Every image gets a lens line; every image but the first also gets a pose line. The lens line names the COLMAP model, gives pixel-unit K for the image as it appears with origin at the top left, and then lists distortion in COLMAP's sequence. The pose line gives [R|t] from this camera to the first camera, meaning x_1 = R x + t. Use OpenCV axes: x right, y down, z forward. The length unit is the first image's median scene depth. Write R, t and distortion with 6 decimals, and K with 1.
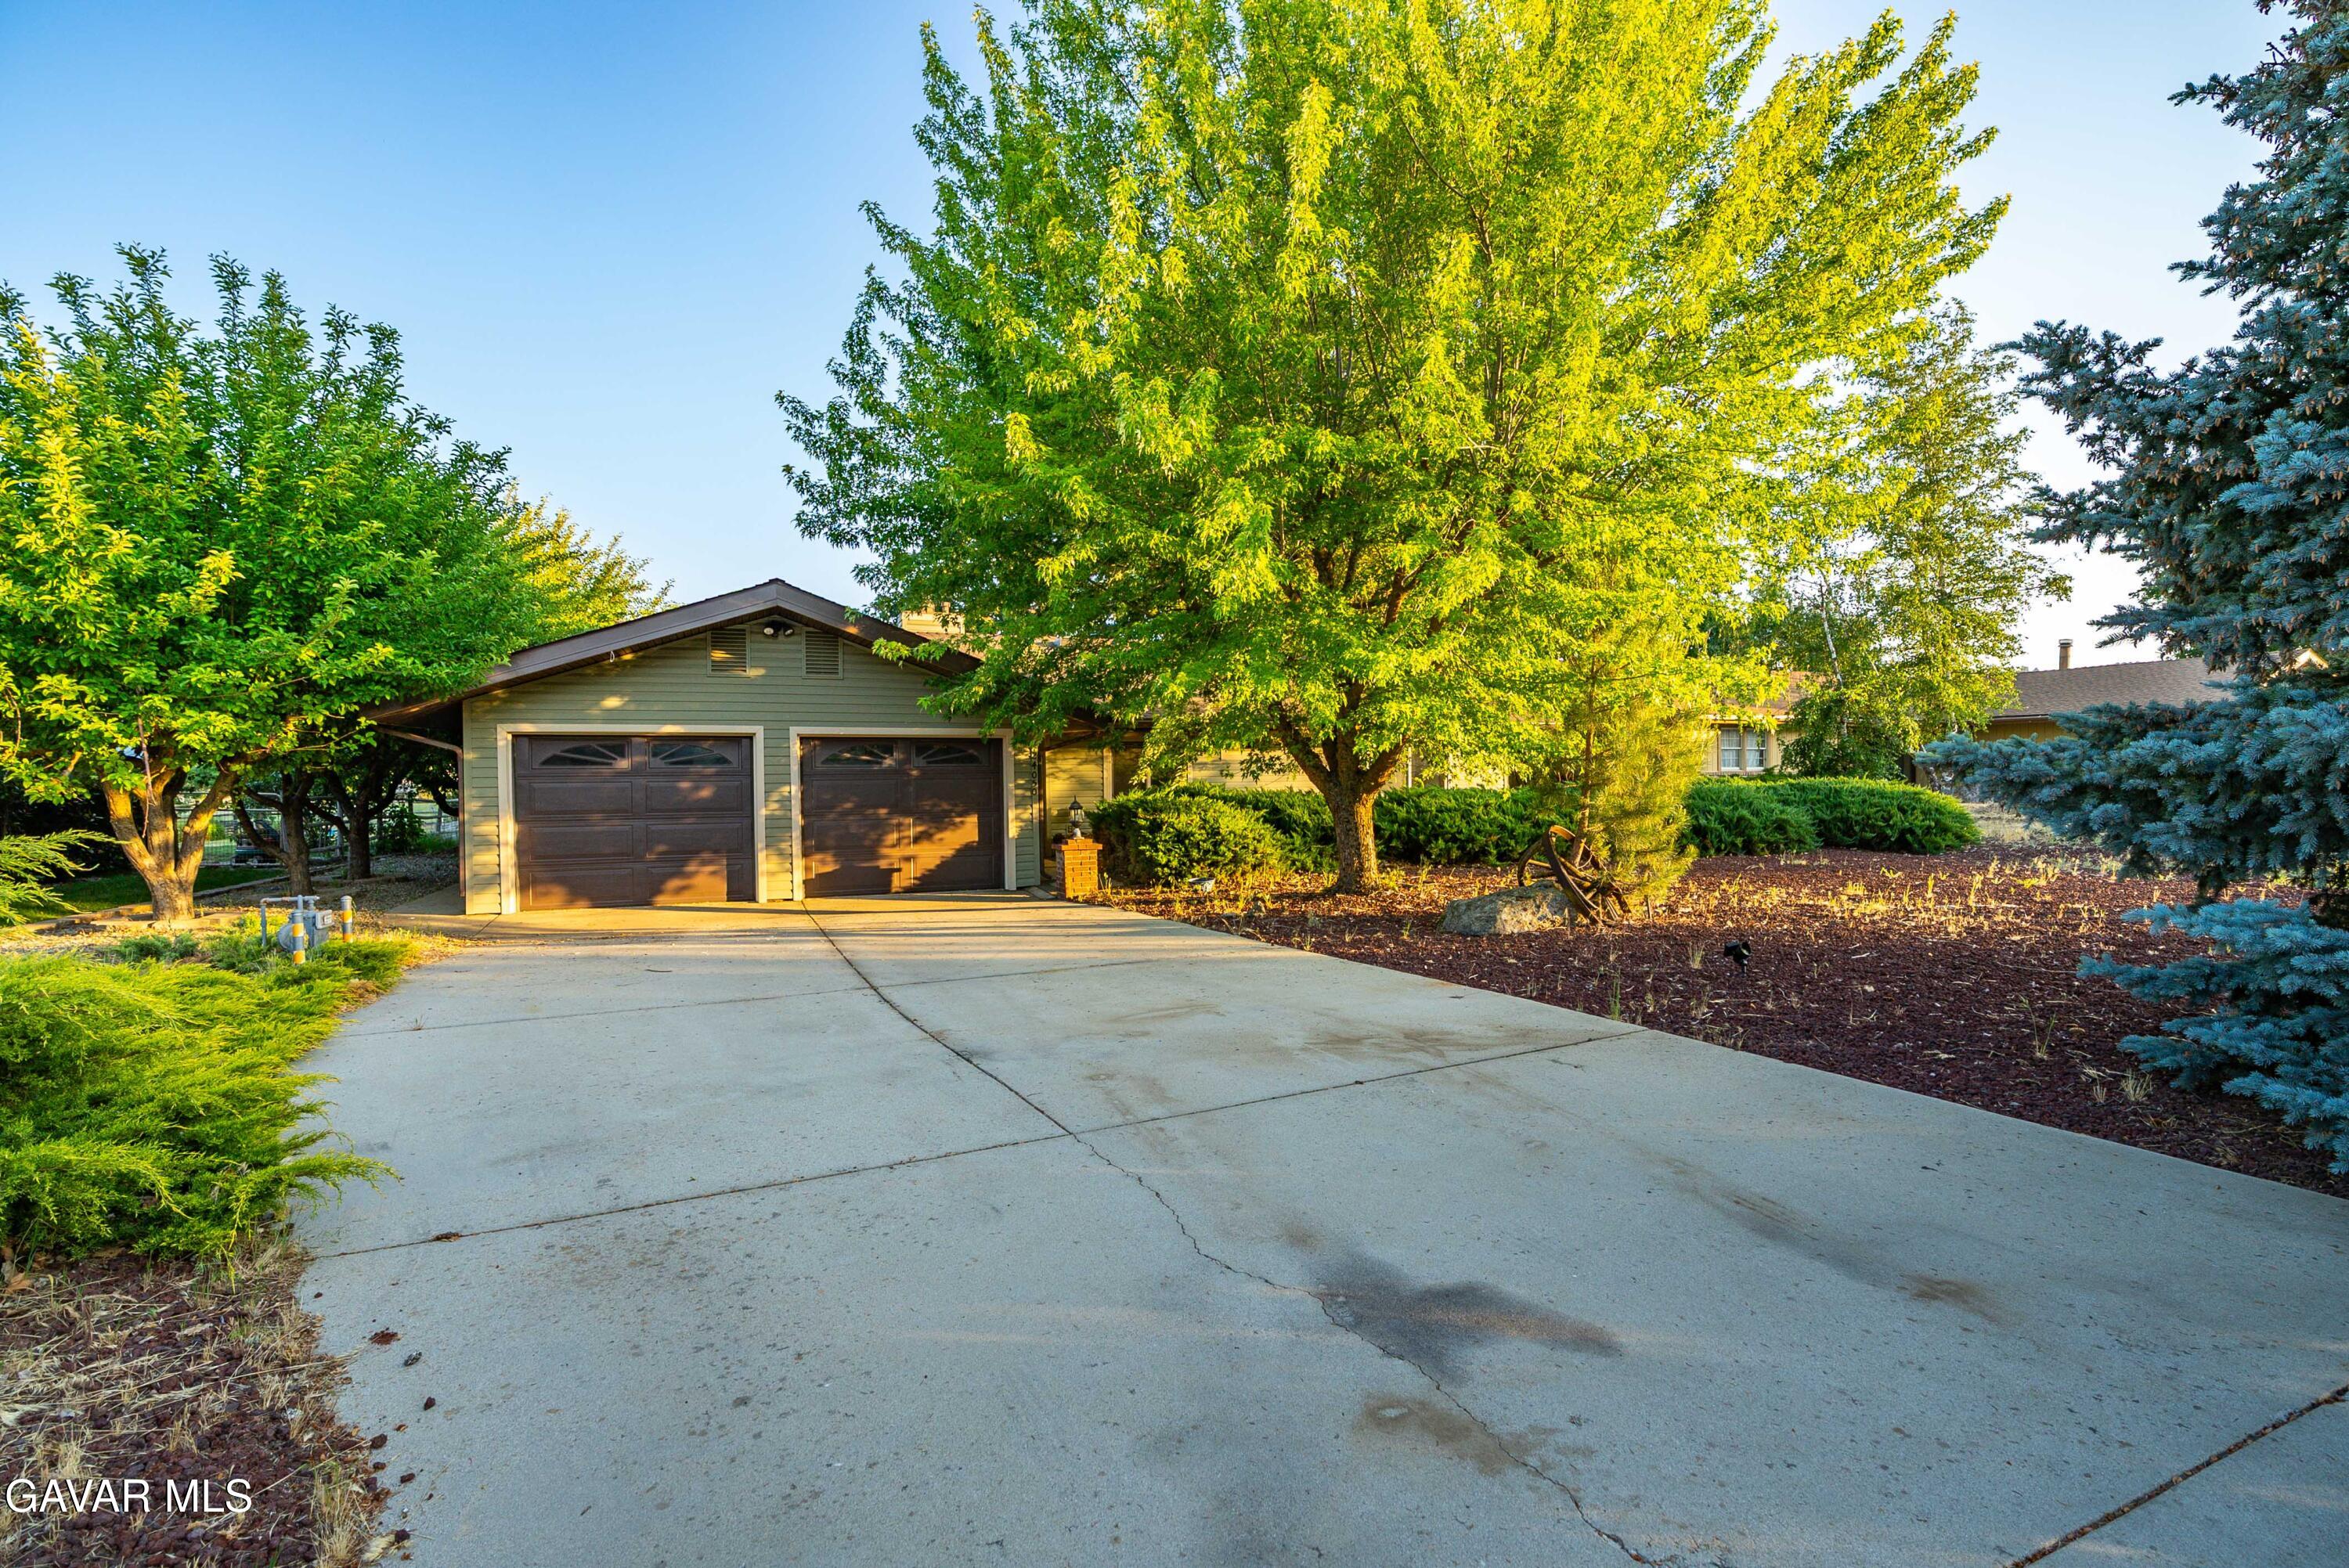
lens RADIAL K [[1037.6, 0, 1172.2], [0, 1037.6, 789.4], [0, 0, 1]] dist [-0.017375, 0.006372]
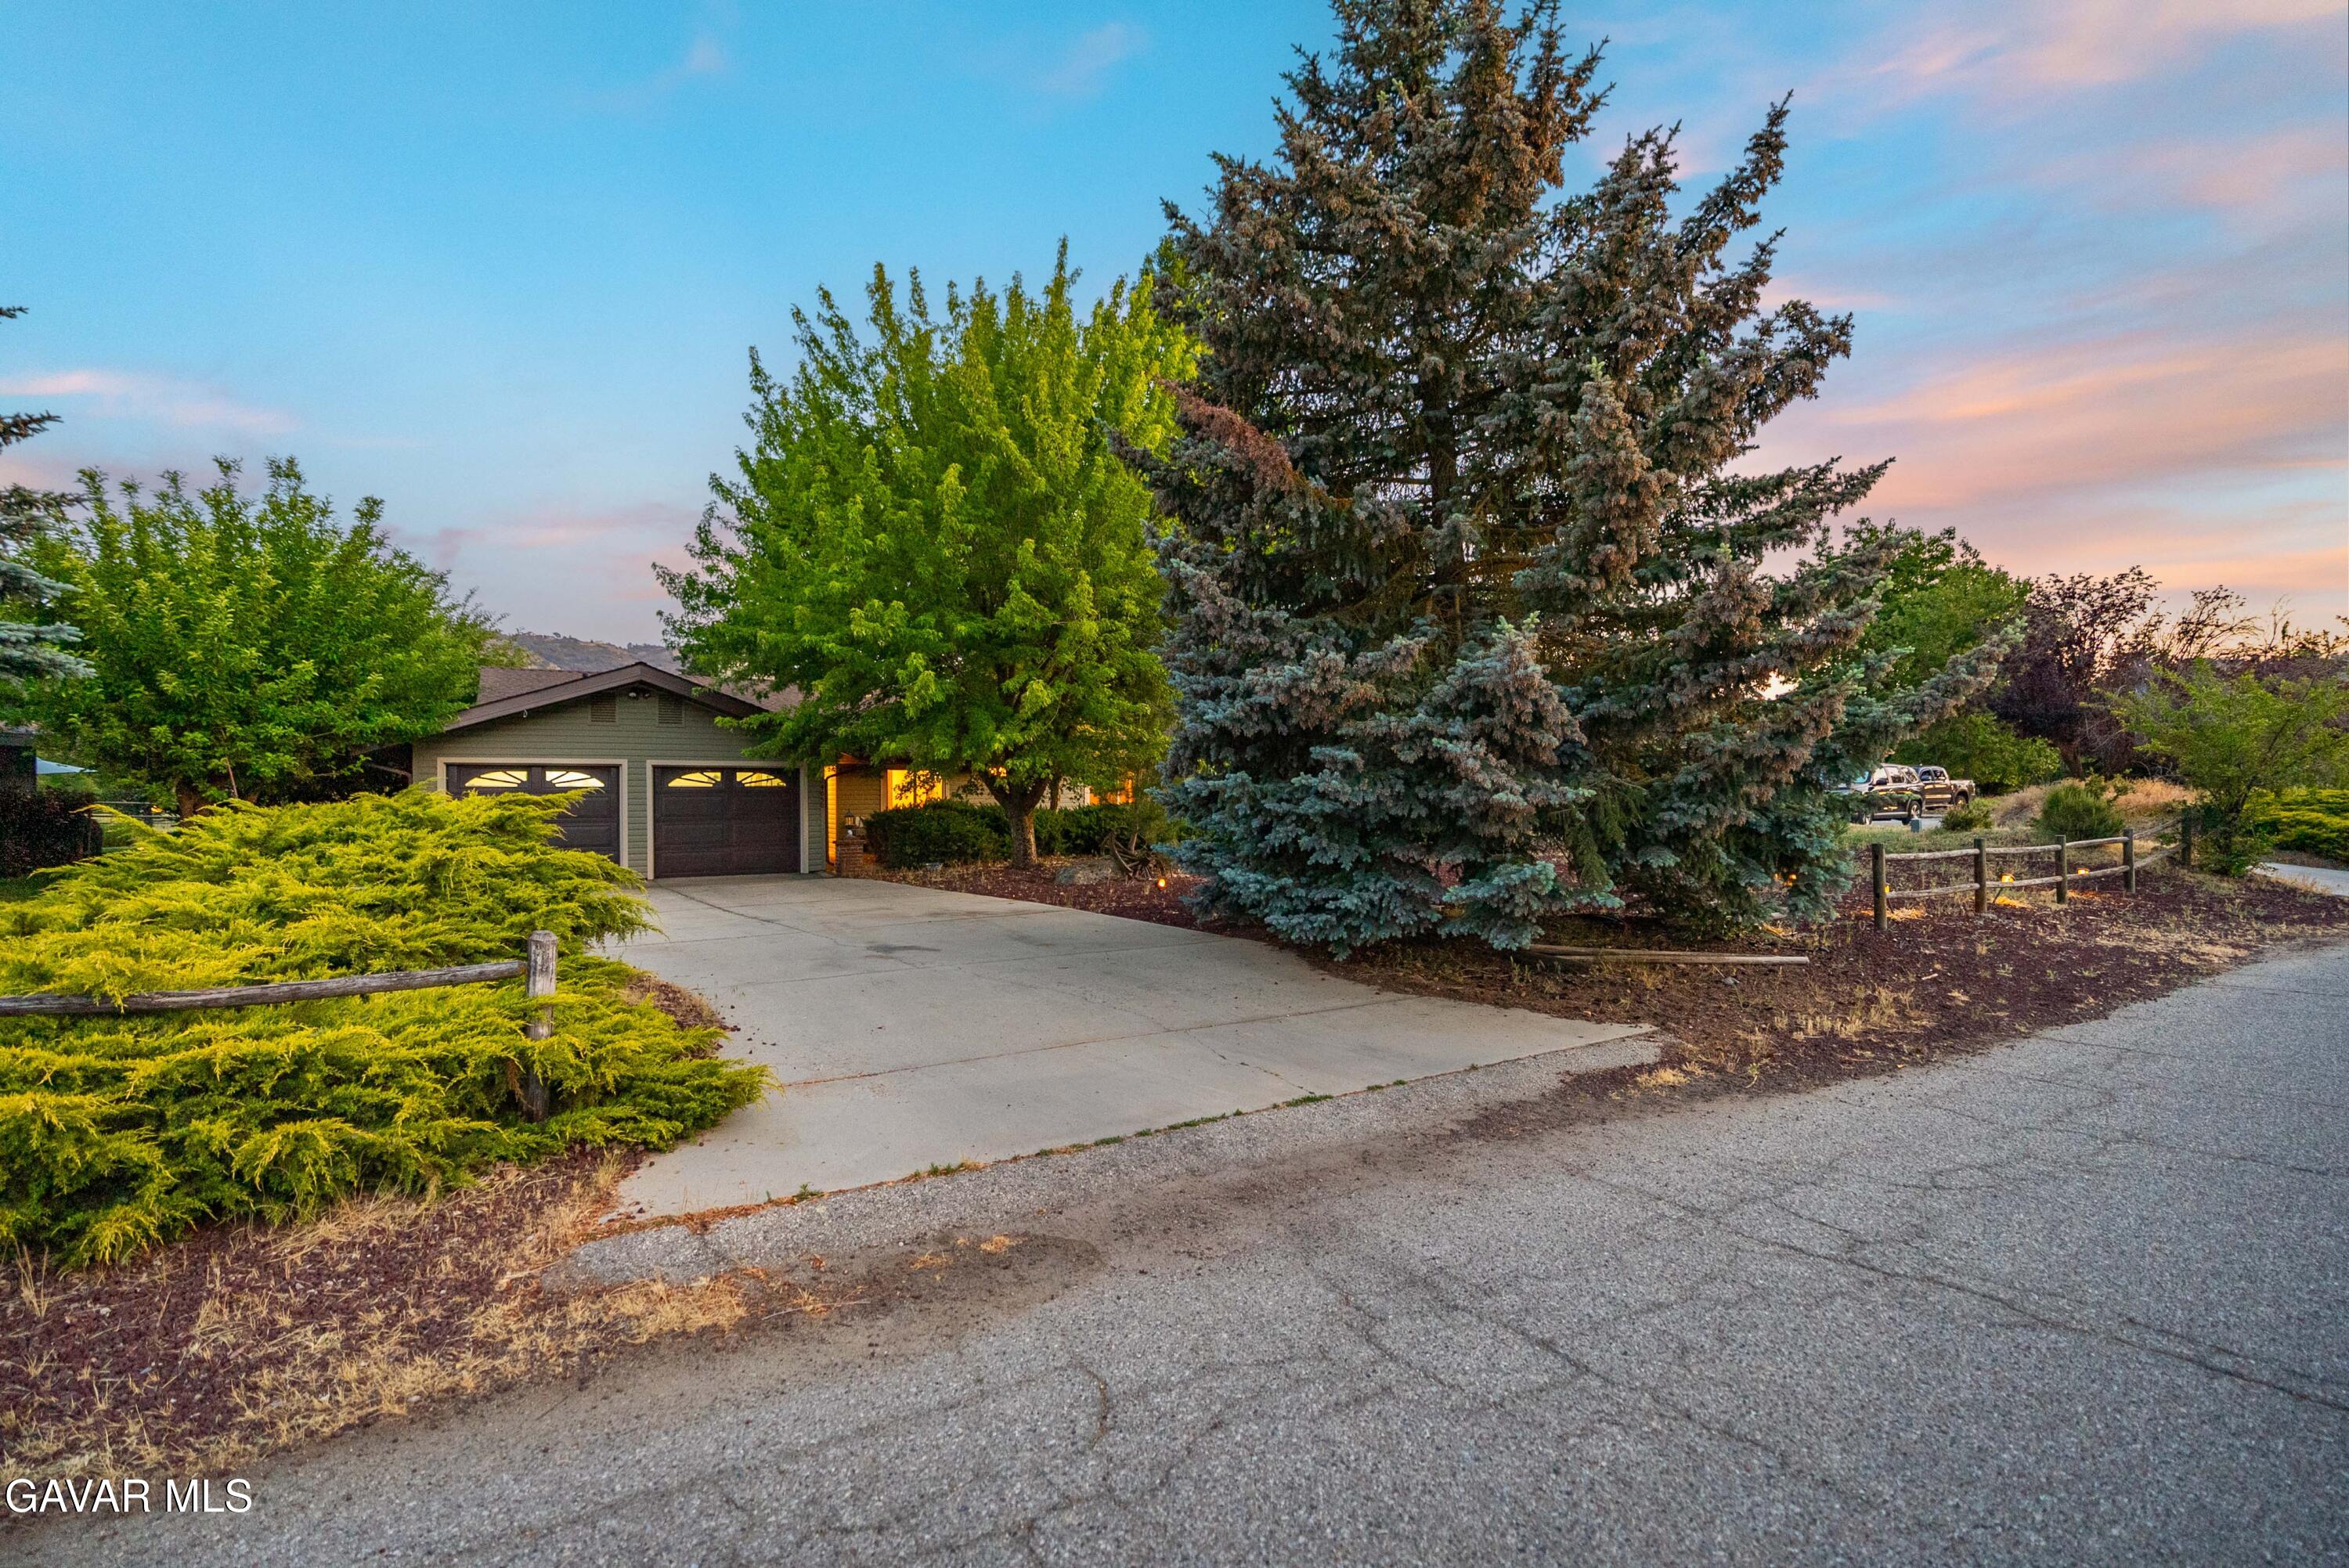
lens RADIAL K [[1064.1, 0, 1174.5], [0, 1064.1, 784.0], [0, 0, 1]] dist [-0.014707, 0.006930]
pose [[0.987289, 0.007694, 0.158746, 0.171568], [-0.004668, 0.999800, -0.019425, -0.002174], [-0.158864, 0.018437, 0.987128, -0.796403]]
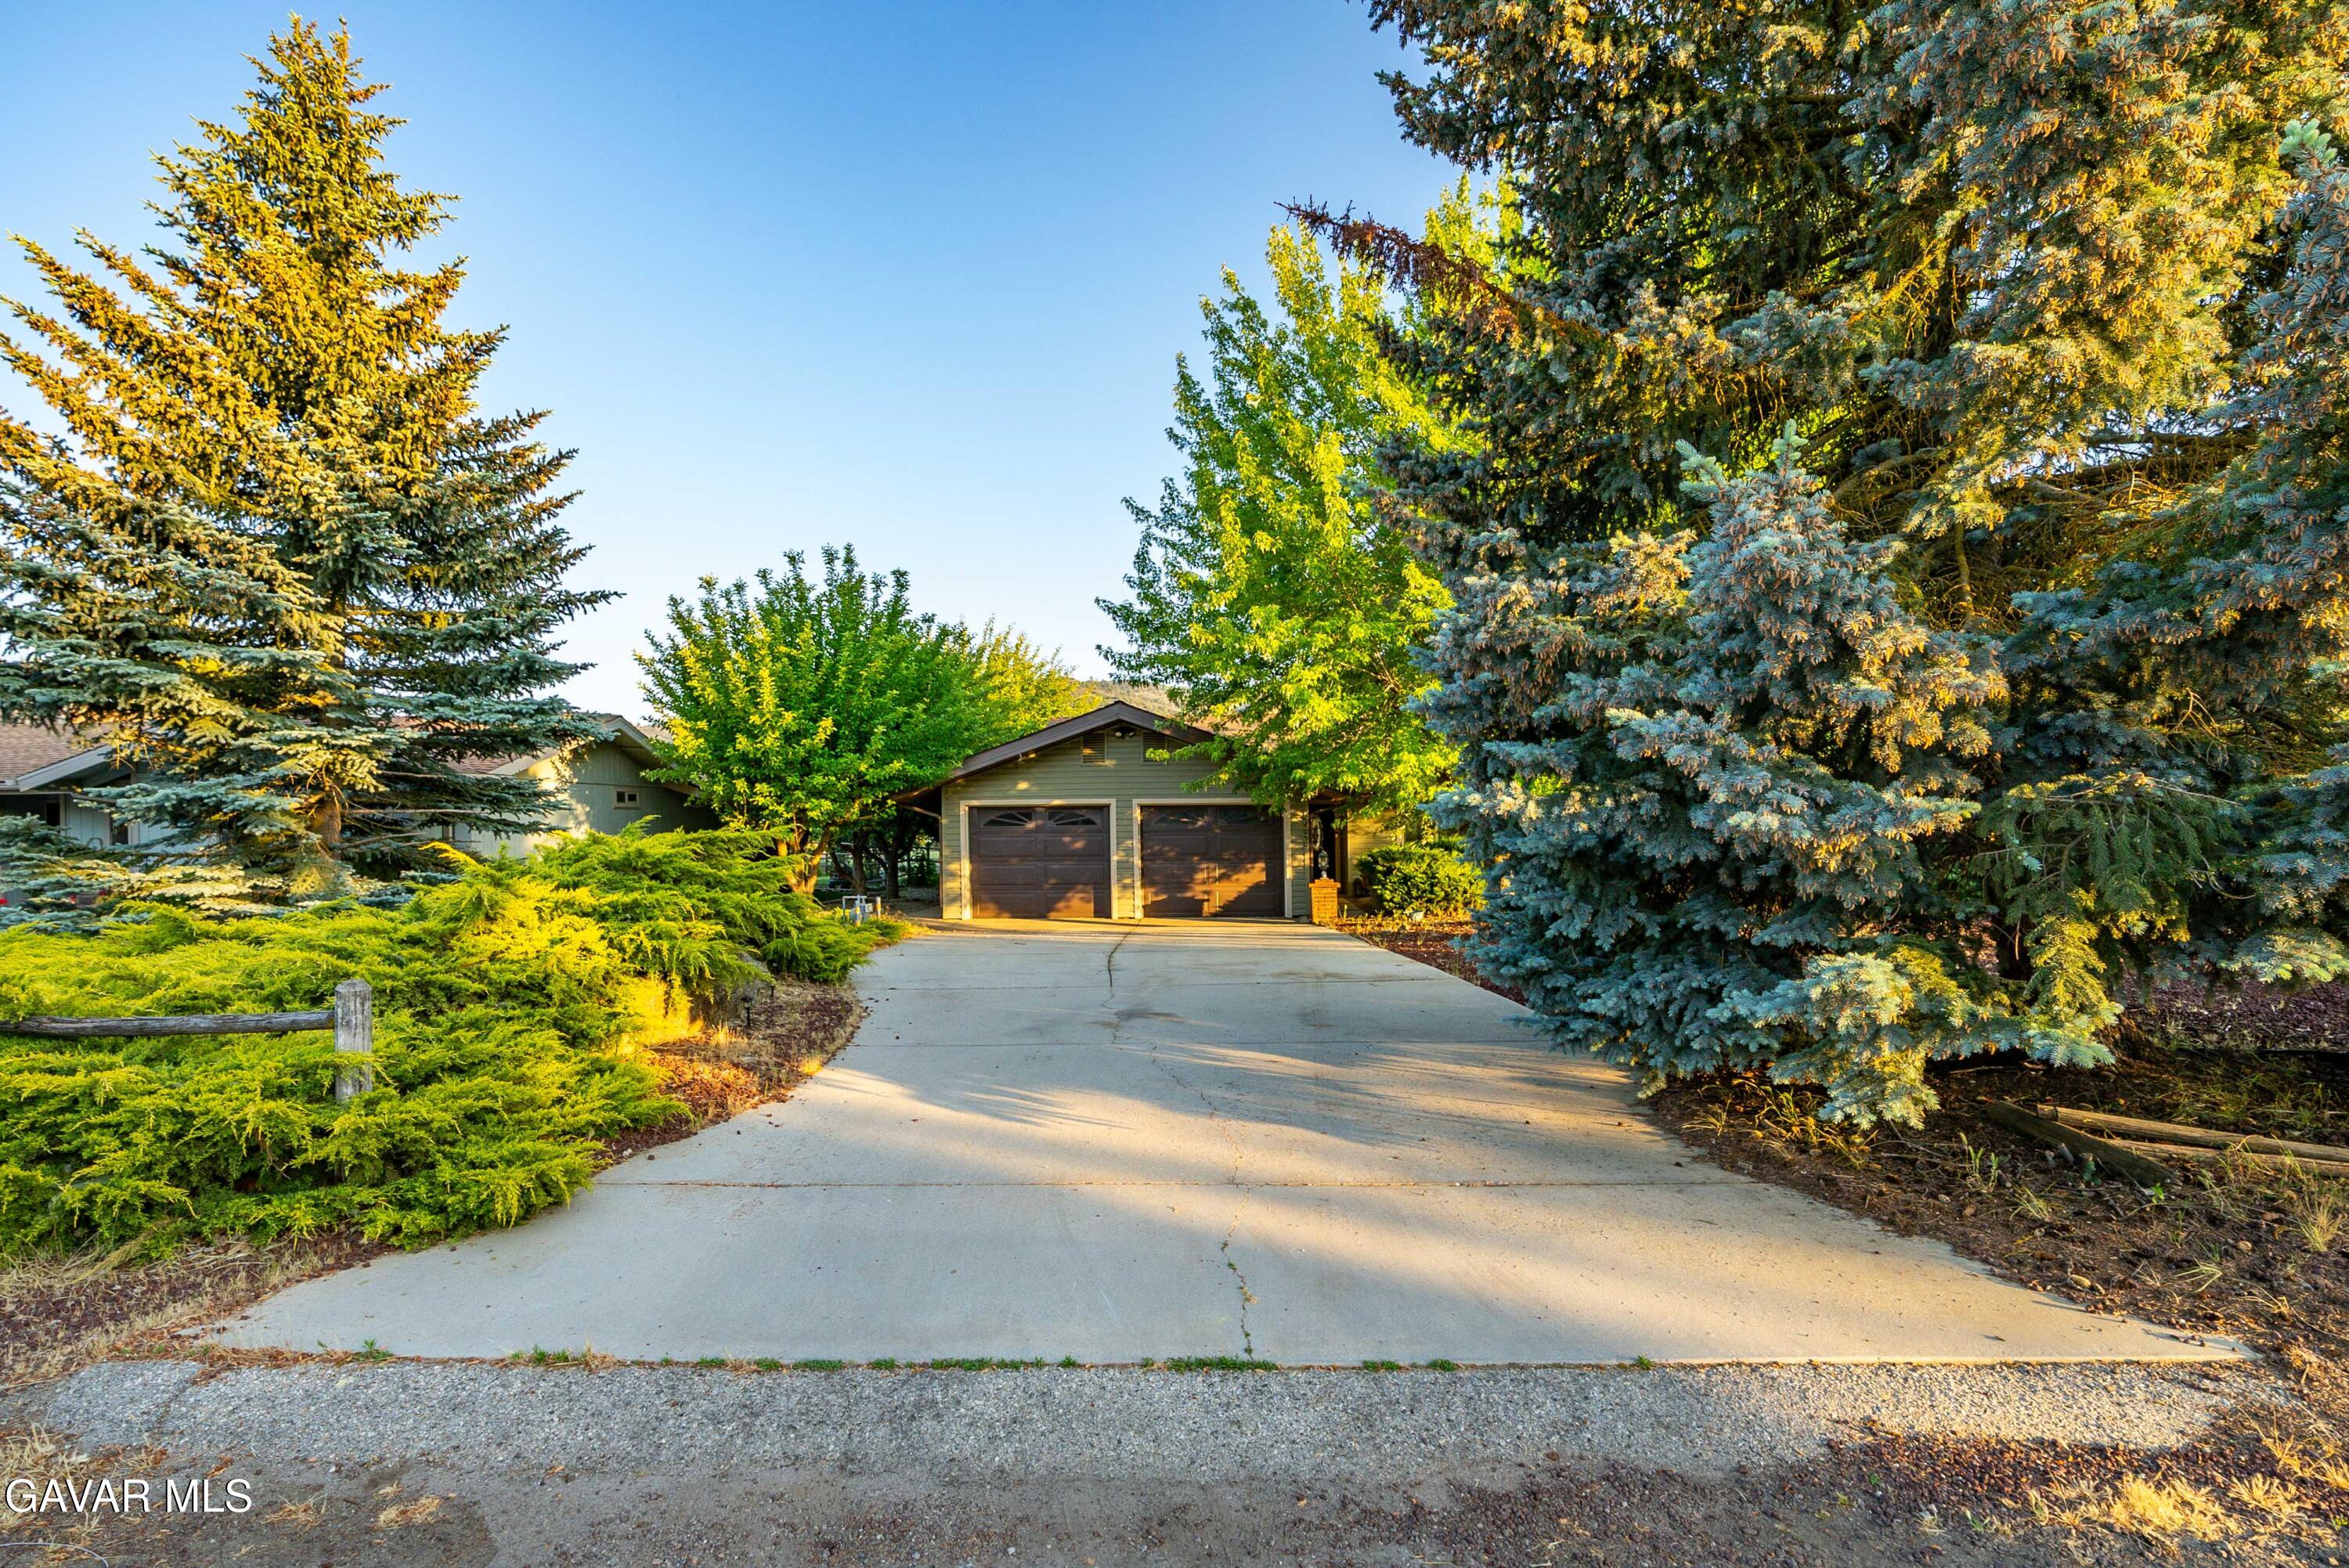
lens RADIAL K [[1116.0, 0, 1199.1], [0, 1116.0, 836.4], [0, 0, 1]] dist [-0.012433, 0.001118]
pose [[0.914600, 0.000924, -0.404358, 0.477905], [-0.003147, 0.999983, -0.004832, -0.000844], [0.404347, 0.005692, 0.914588, -0.539014]]
